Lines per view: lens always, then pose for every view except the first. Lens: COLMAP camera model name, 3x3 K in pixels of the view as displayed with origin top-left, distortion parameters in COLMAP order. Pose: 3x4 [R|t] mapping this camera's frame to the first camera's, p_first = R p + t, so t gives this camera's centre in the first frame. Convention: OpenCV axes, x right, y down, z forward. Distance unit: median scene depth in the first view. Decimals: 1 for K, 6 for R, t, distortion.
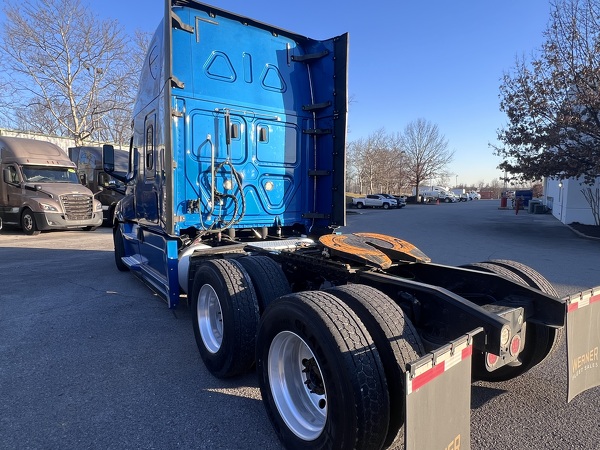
lens RADIAL K [[355.8, 0, 298.4], [0, 355.8, 223.1], [0, 0, 1]] dist [0.007325, 0.001181]
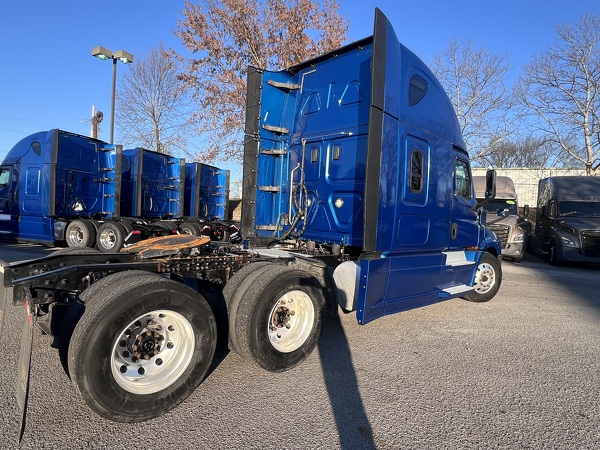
lens RADIAL K [[355.8, 0, 300.8], [0, 355.8, 224.4], [0, 0, 1]] dist [0.007325, 0.001181]
pose [[0.184210, 0.023180, -0.982613, 0.896888], [-0.120448, 0.992719, 0.000839, -0.033148], [0.975479, 0.118199, 0.185661, 0.733184]]
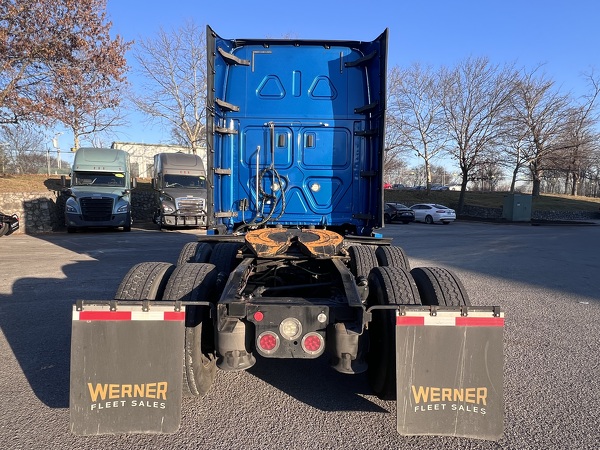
lens RADIAL K [[355.8, 0, 299.2], [0, 355.8, 224.6], [0, 0, 1]] dist [0.007325, 0.001181]
pose [[0.824659, 0.040810, -0.564156, 0.504530], [-0.049755, 0.998761, -0.000481, 0.012017], [0.563437, 0.028466, 0.825668, 0.080636]]
